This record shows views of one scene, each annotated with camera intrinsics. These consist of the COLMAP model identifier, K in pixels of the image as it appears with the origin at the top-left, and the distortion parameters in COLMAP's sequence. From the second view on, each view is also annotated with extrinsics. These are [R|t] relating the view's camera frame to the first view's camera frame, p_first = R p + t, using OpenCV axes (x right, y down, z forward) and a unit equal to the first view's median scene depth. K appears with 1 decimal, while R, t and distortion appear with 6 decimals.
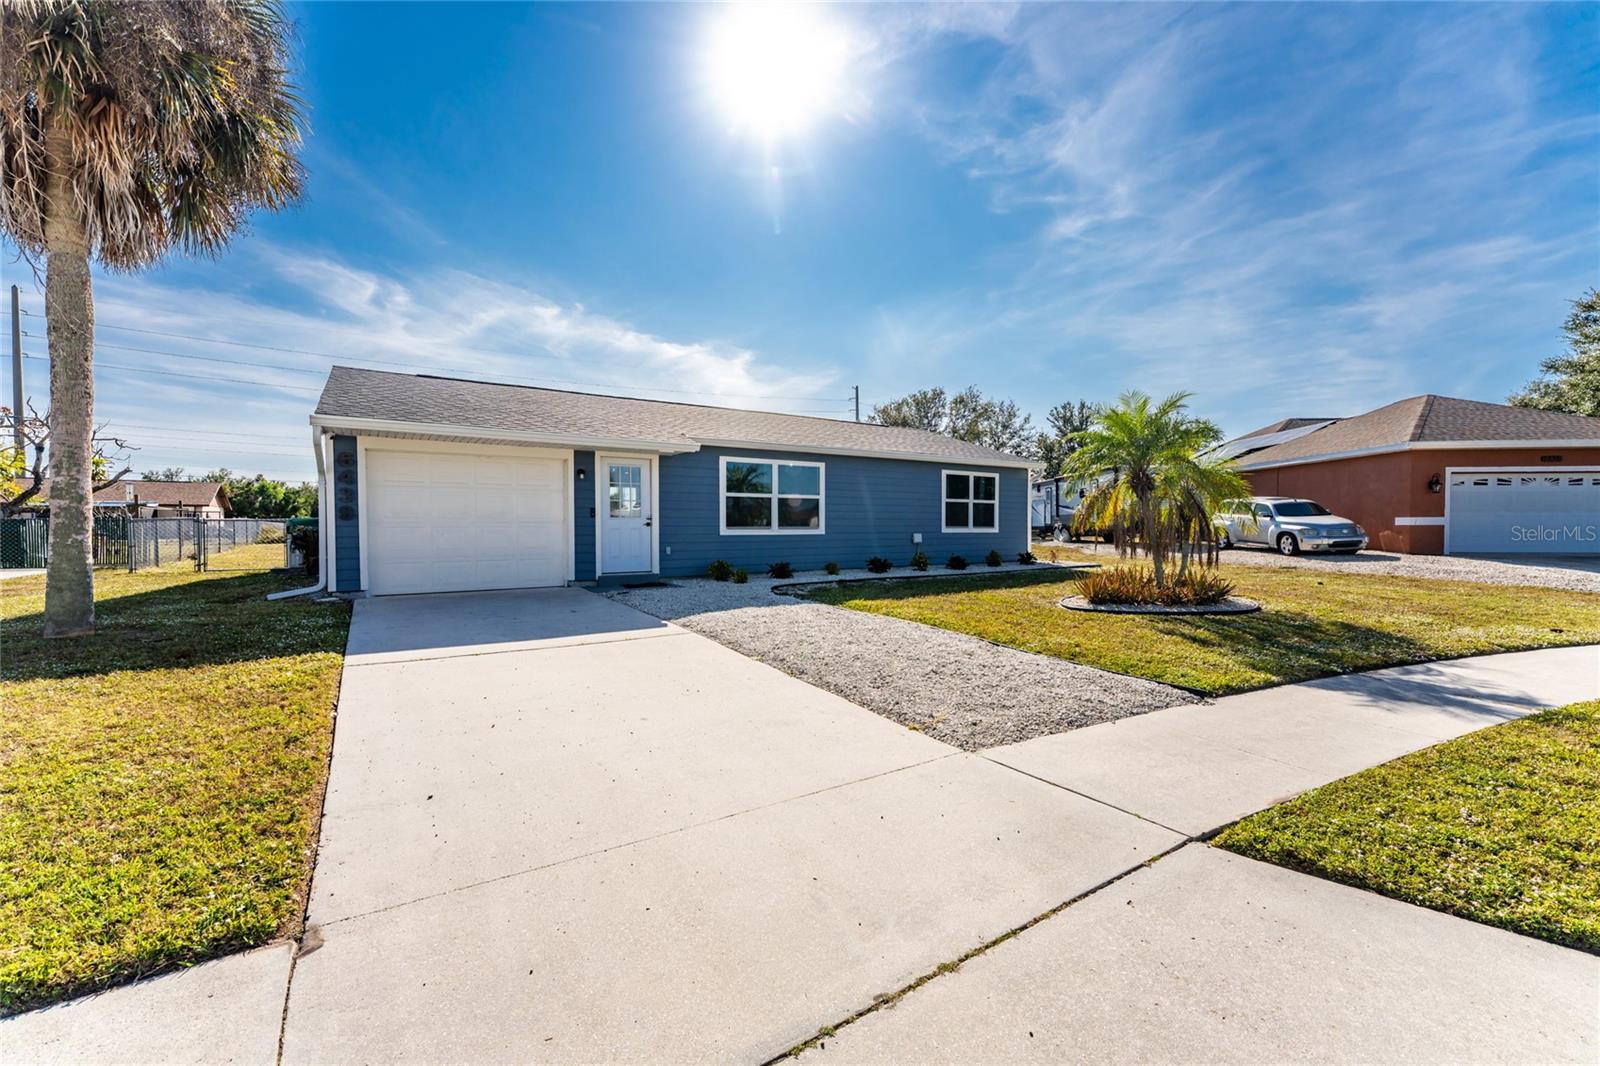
lens RADIAL K [[645.2, 0, 784.4], [0, 645.2, 528.2], [0, 0, 1]] dist [-0.000955, -0.000202]
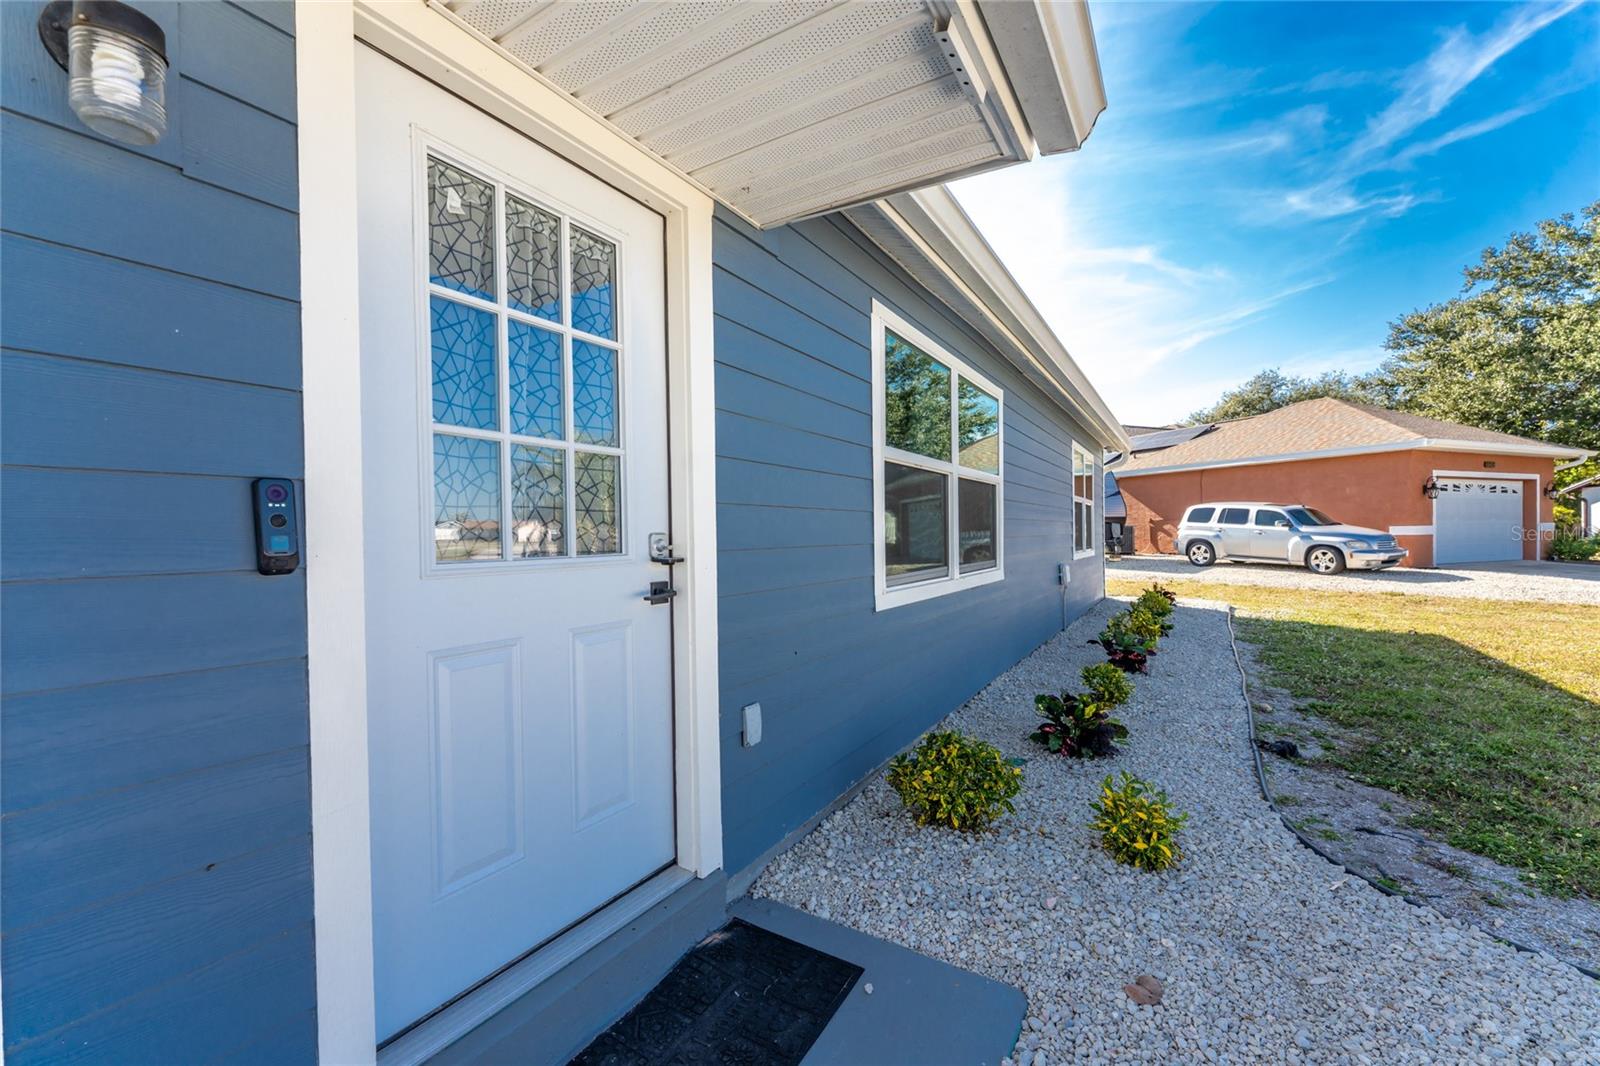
lens RADIAL K [[645.2, 0, 787.5], [0, 645.2, 530.0], [0, 0, 1]] dist [-0.000955, -0.000202]
pose [[0.901464, -0.007082, 0.432795, -0.177243], [0.011652, 0.999901, -0.007908, -0.014635], [-0.432696, 0.012172, 0.901458, 0.578253]]
